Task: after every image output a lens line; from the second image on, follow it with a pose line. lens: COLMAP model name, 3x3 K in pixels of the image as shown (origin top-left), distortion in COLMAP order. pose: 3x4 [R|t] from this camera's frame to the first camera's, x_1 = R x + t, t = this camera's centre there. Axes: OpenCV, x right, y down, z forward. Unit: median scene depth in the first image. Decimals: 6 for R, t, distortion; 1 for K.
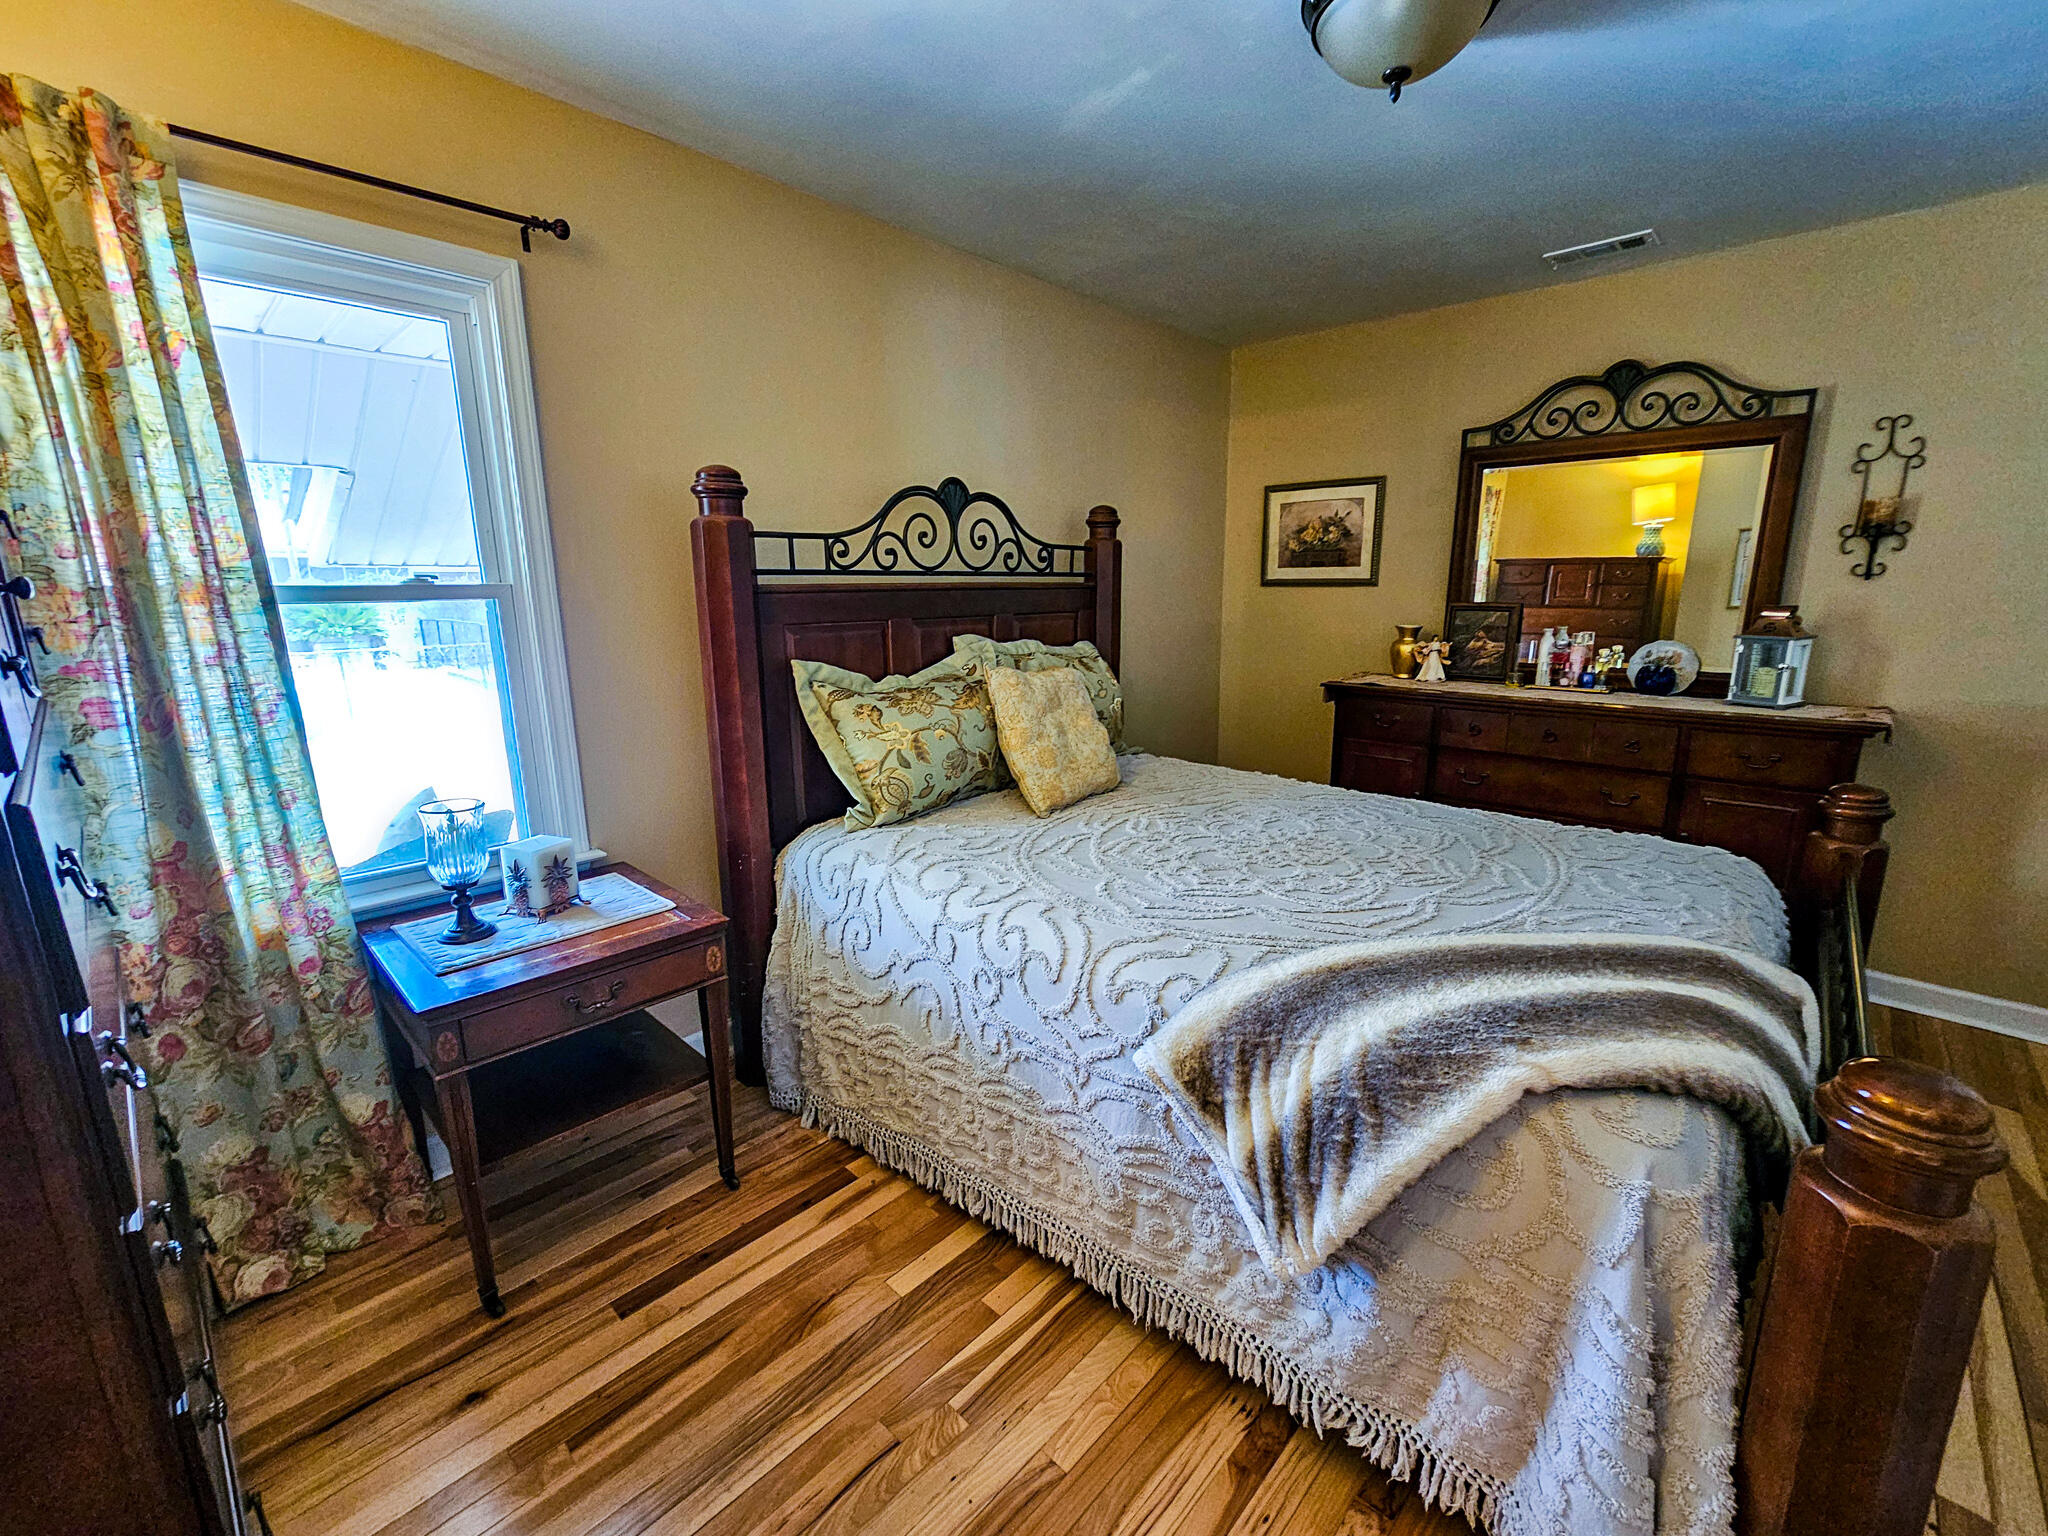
lens RADIAL K [[841.3, 0, 1026.3], [0, 841.3, 767.3], [0, 0, 1]] dist [-0.001632, 0.000188]
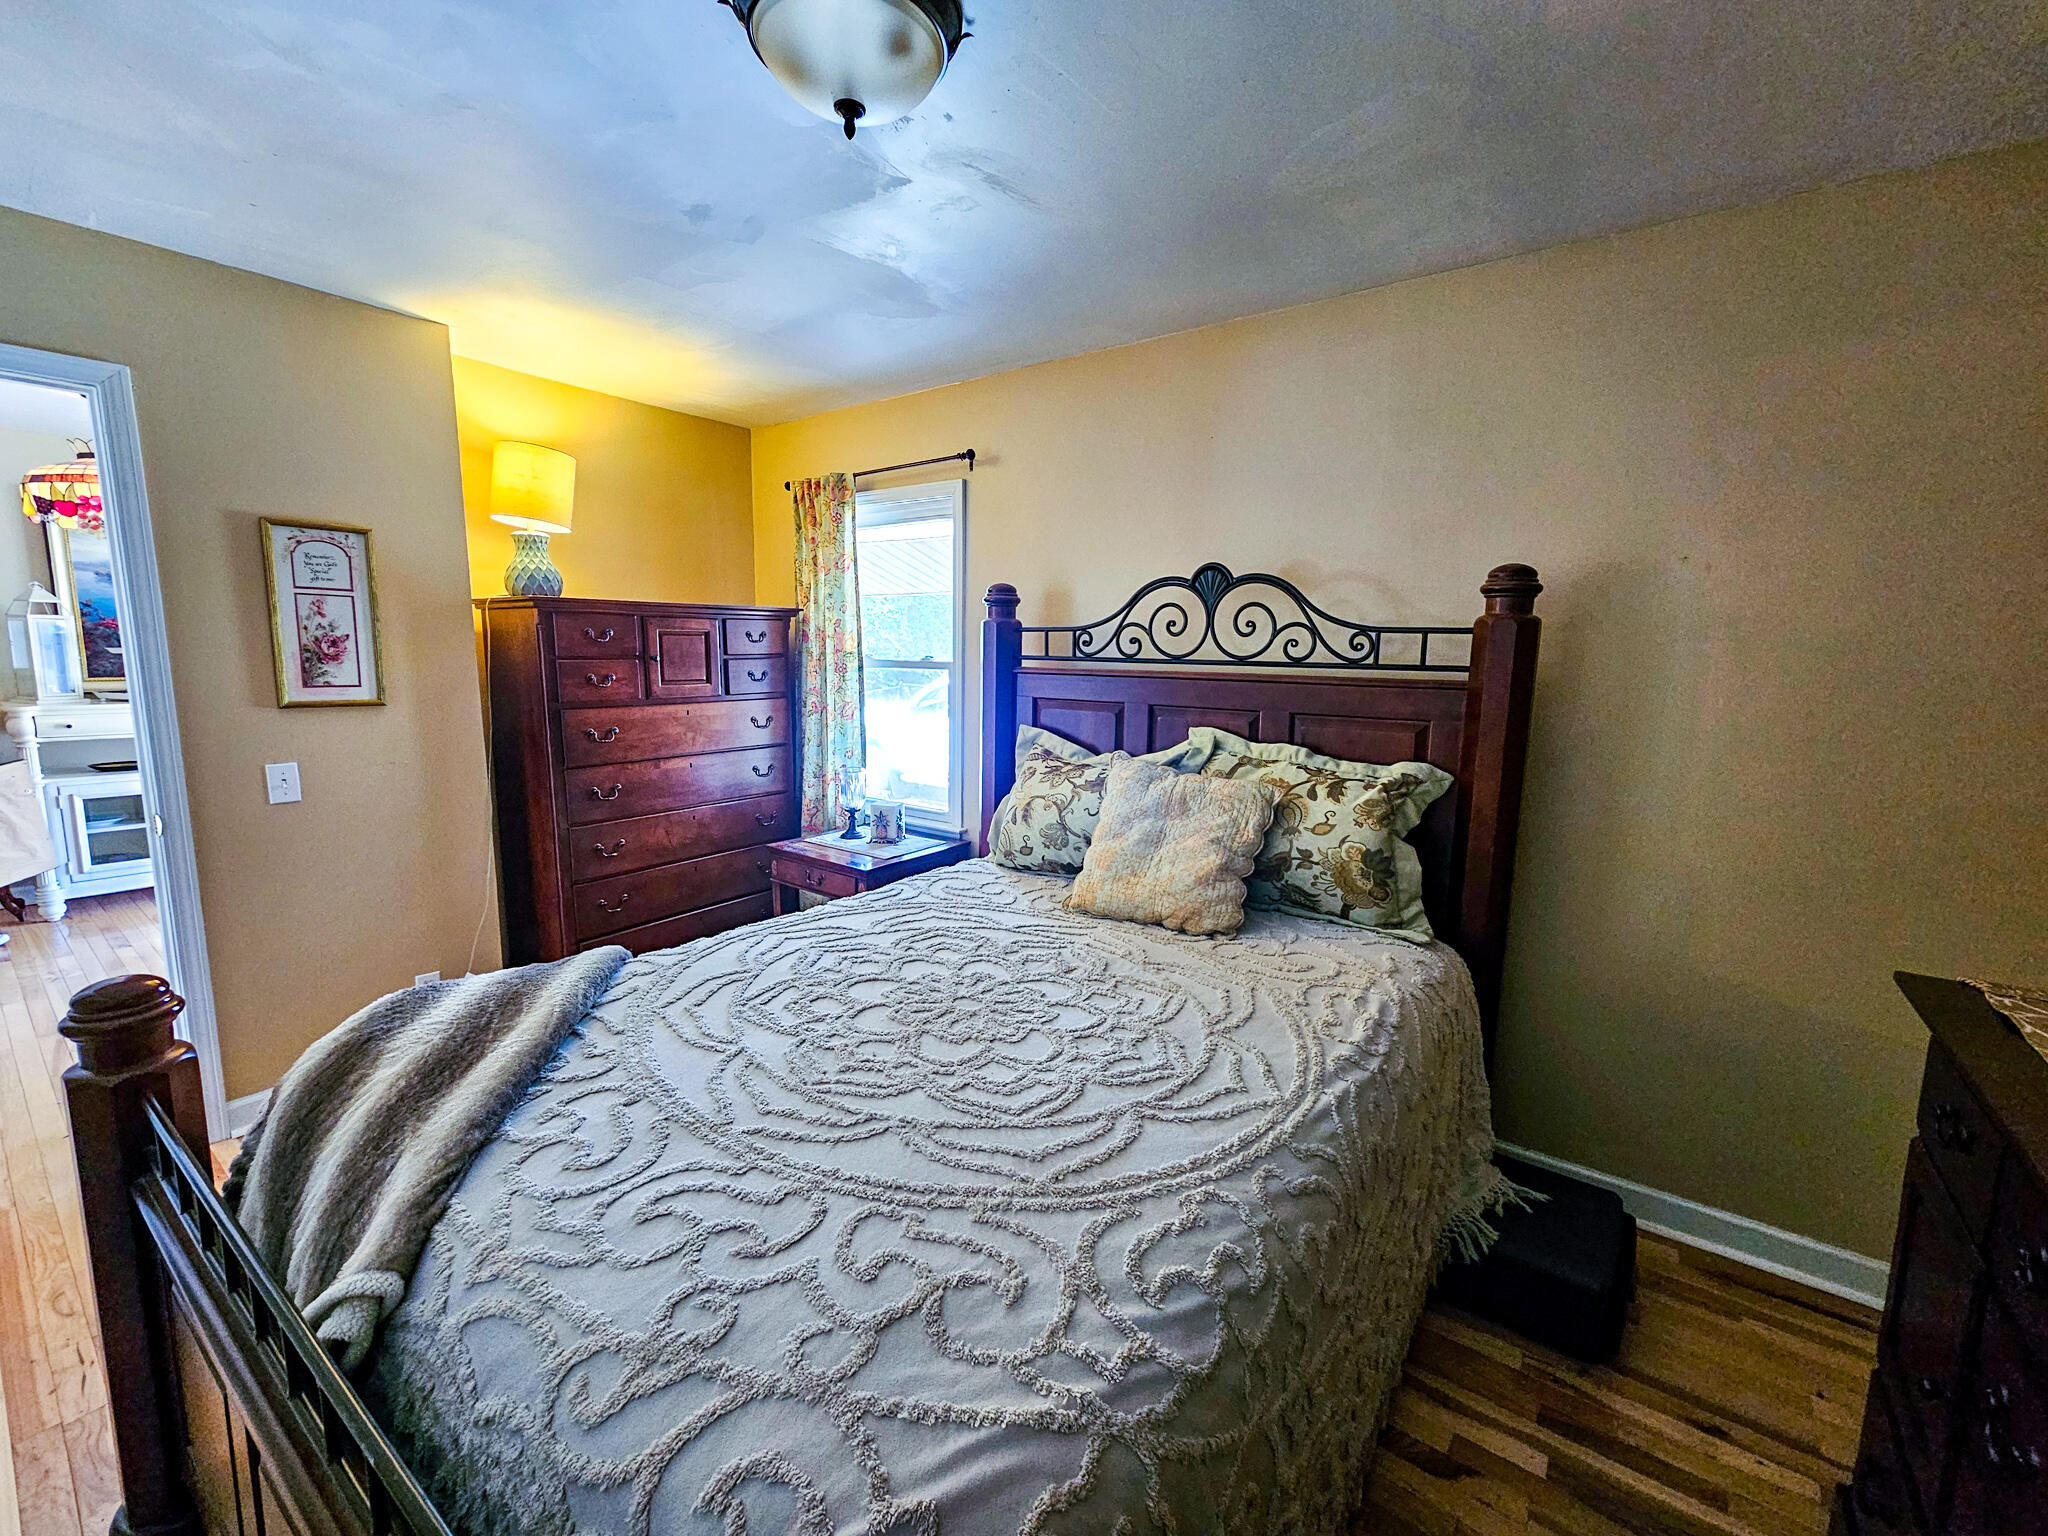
lens RADIAL K [[841.3, 0, 1018.4], [0, 841.3, 764.0], [0, 0, 1]] dist [-0.001632, 0.000188]
pose [[0.110110, 0.145177, -0.983260, 0.916692], [-0.225645, 0.967095, 0.117521, -0.201042], [0.967967, 0.208927, 0.139245, 0.755850]]
